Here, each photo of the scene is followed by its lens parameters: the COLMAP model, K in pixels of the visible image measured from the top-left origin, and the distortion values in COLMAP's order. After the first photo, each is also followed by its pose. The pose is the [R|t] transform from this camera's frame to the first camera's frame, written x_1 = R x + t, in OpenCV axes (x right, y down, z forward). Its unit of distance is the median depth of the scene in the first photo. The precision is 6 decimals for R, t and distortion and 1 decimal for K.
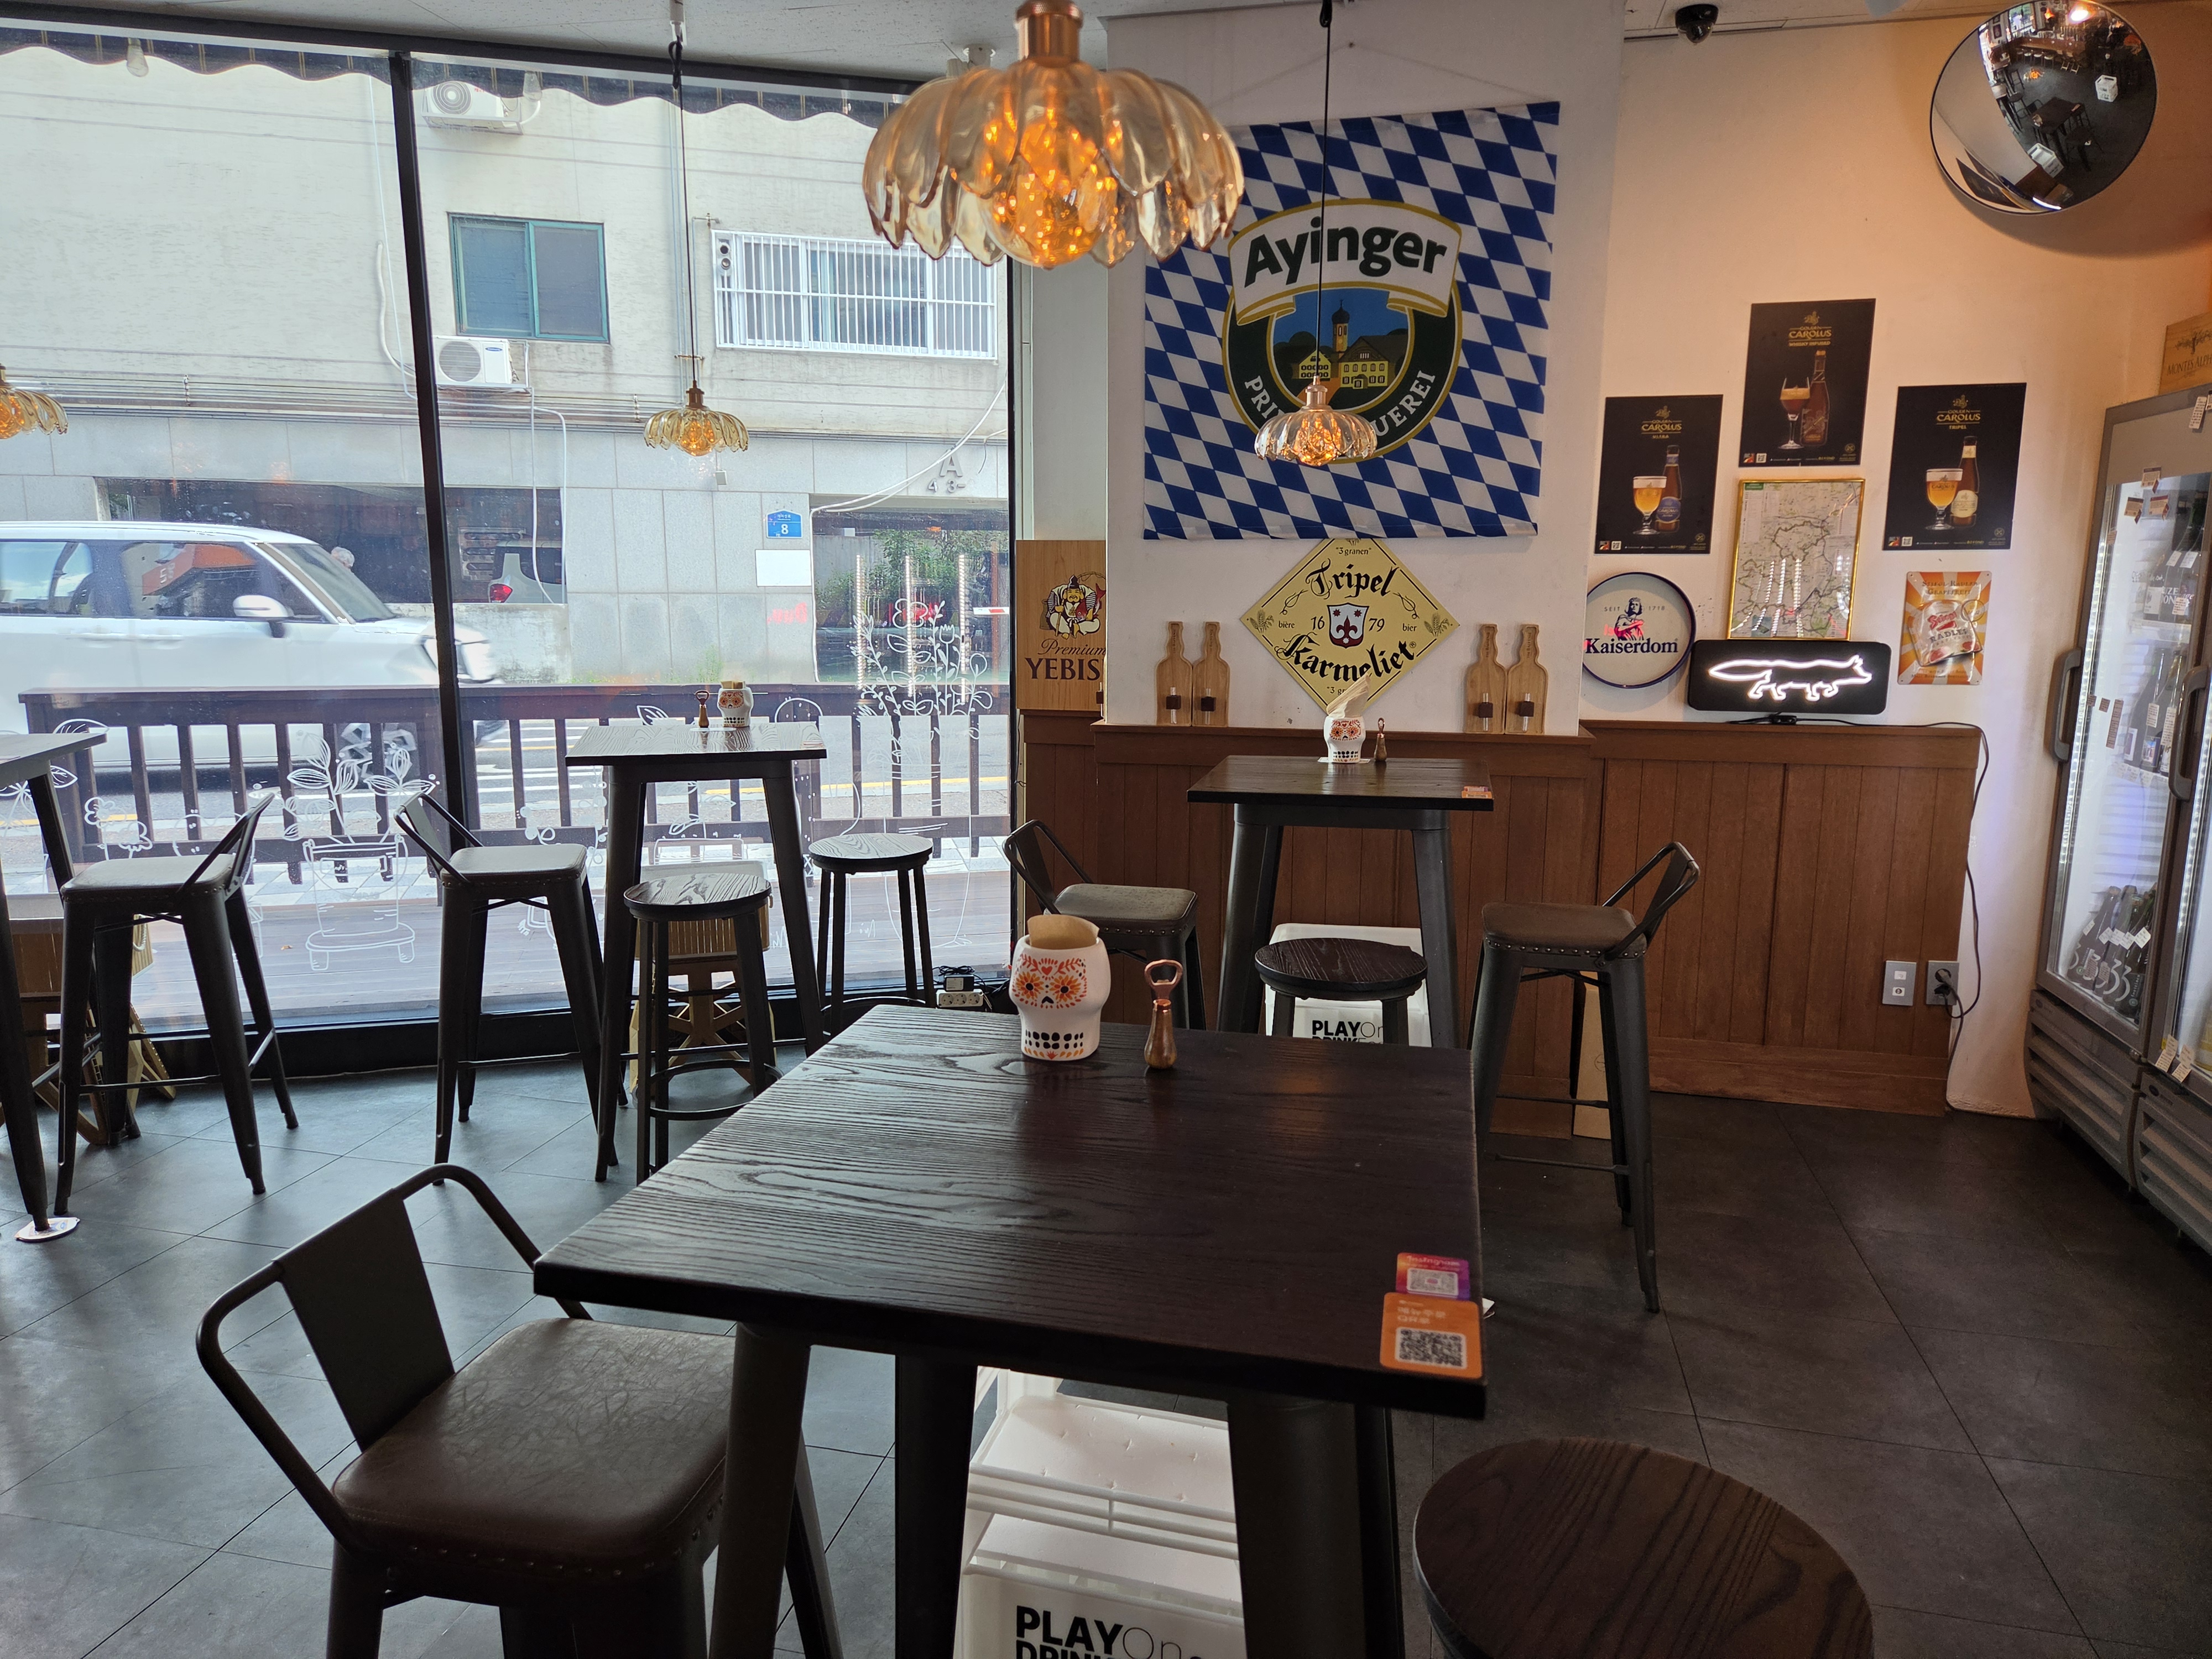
lens RADIAL K [[1470.1, 0, 1102.8], [0, 1470.1, 834.1], [0, 0, 1]] dist [-0.002948, -0.001636]
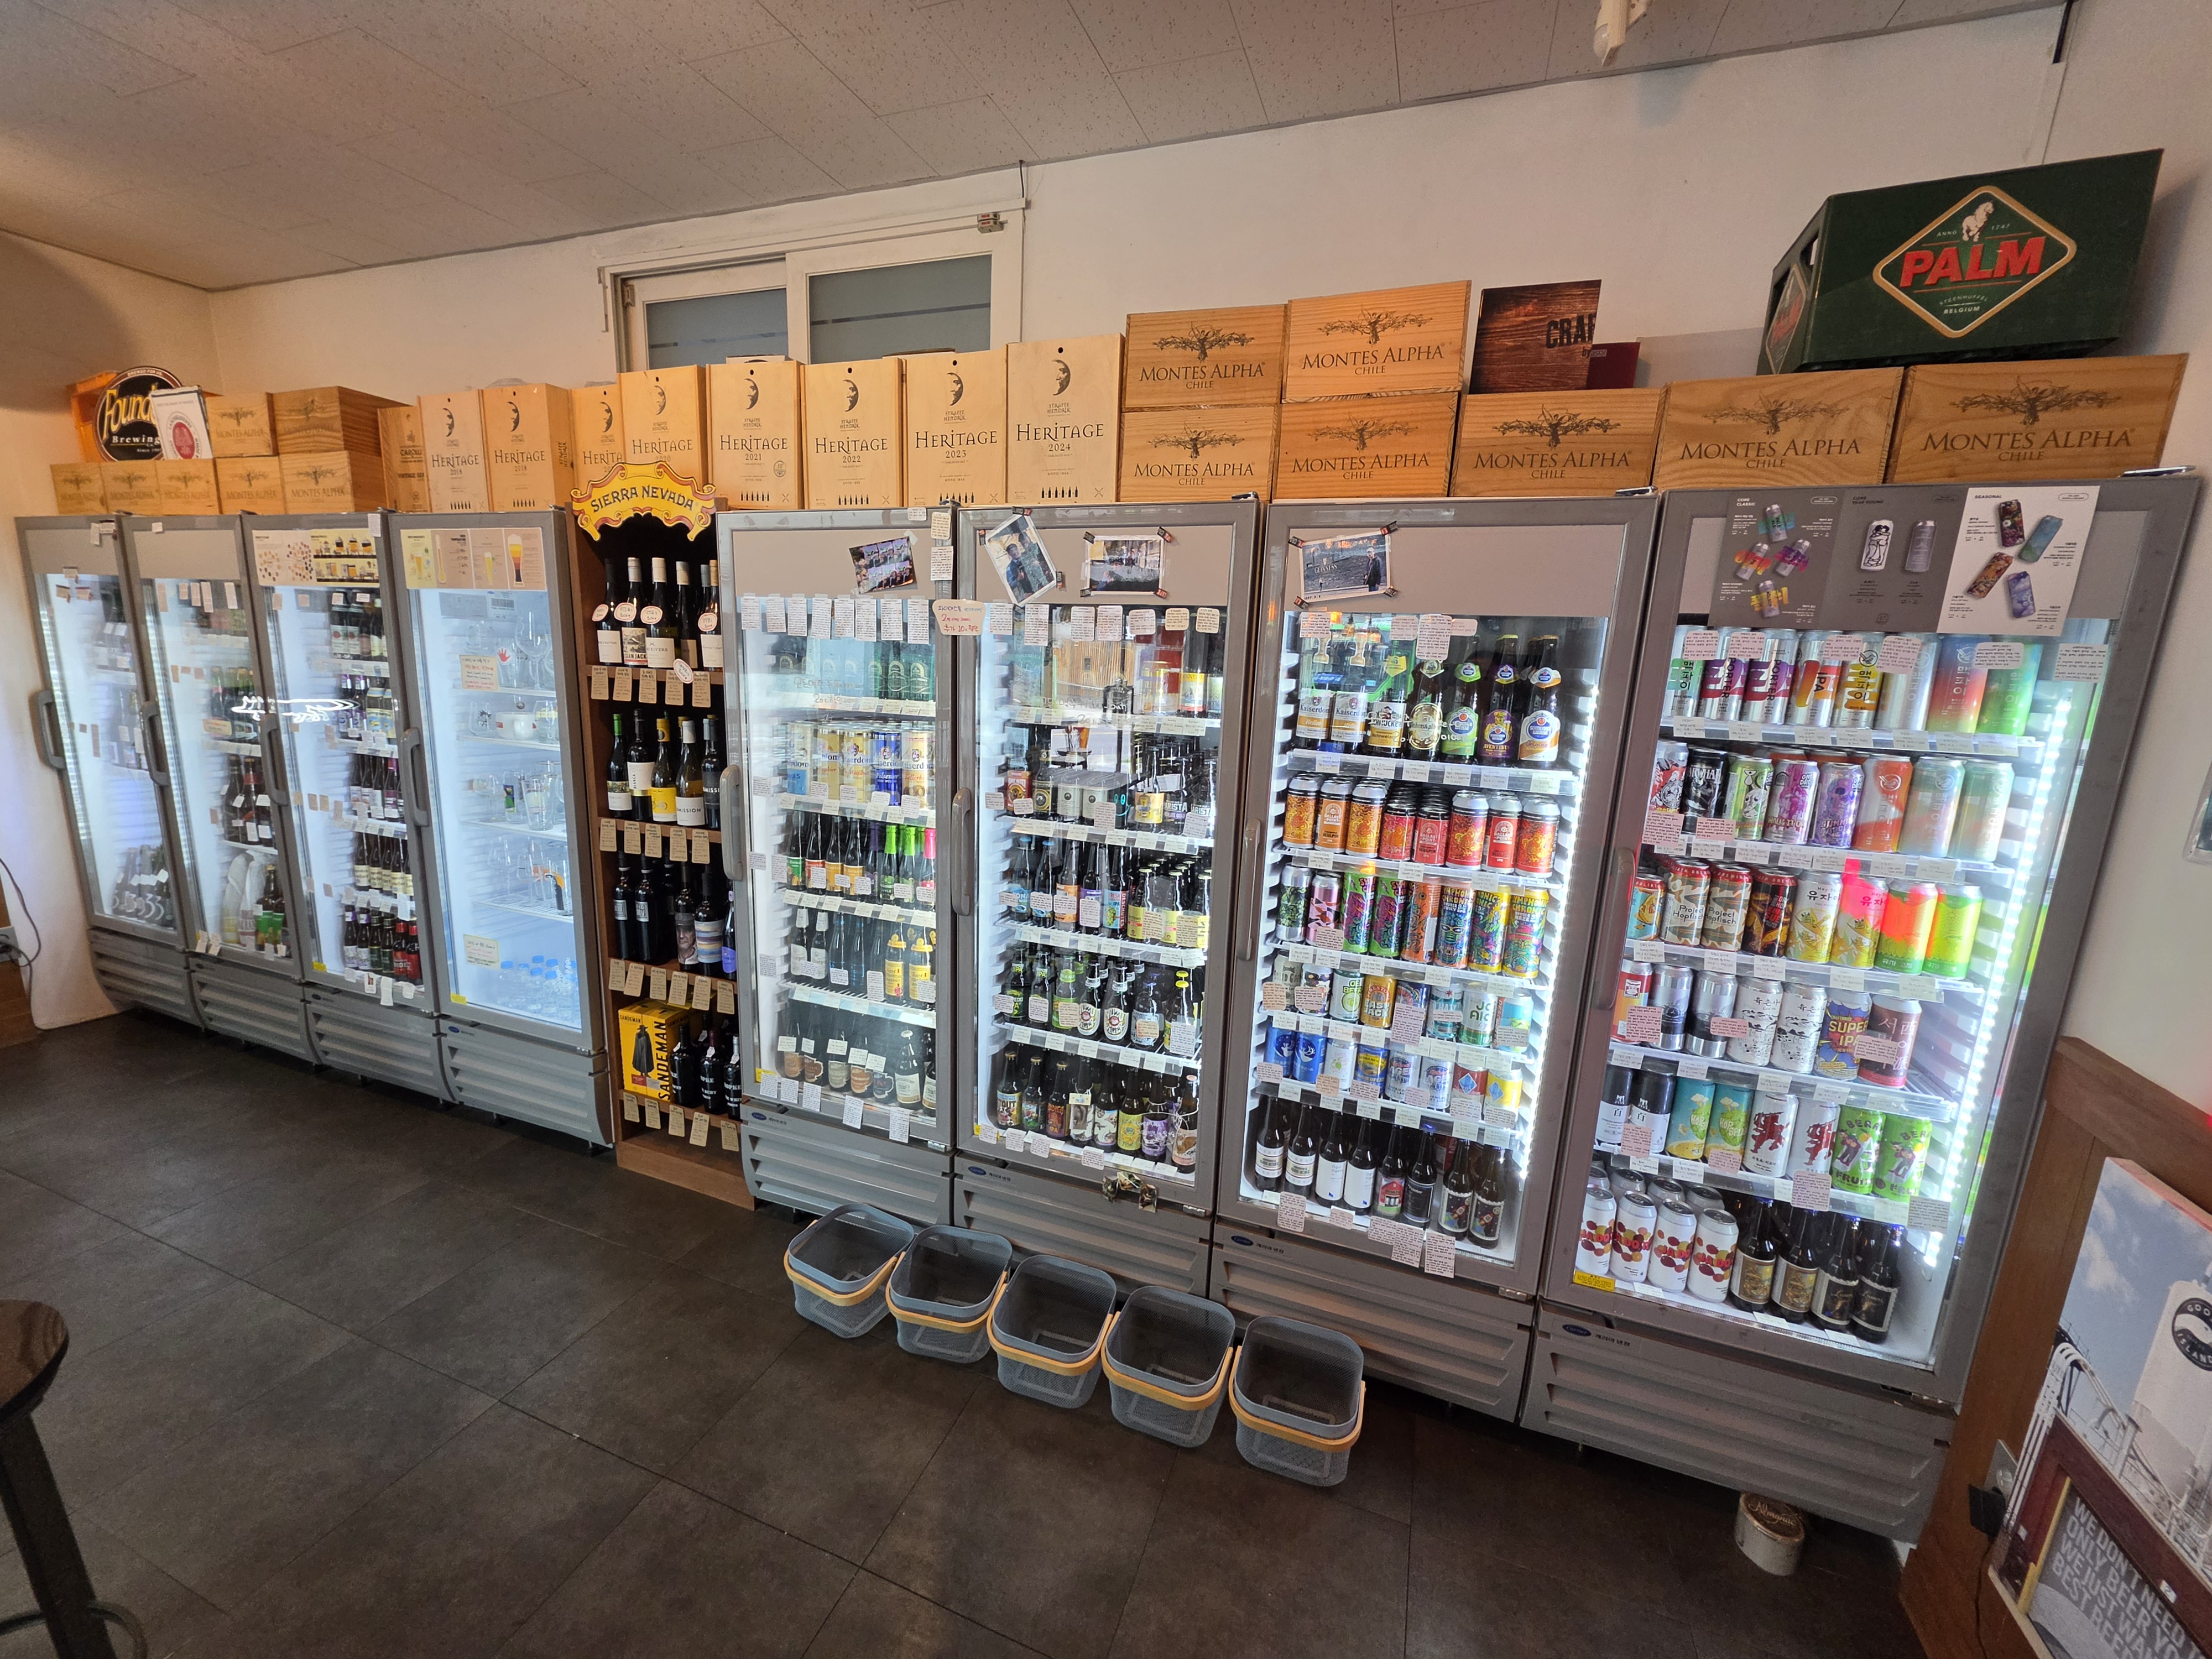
lens RADIAL K [[880.5, 0, 1103.1], [0, 880.5, 827.6], [0, 0, 1]] dist [0.000546, 0.000125]
pose [[0.126328, -0.190781, 0.973470, -0.063164], [0.131276, 0.975916, 0.174225, -0.011028], [-0.983264, 0.105783, 0.148330, -0.119729]]
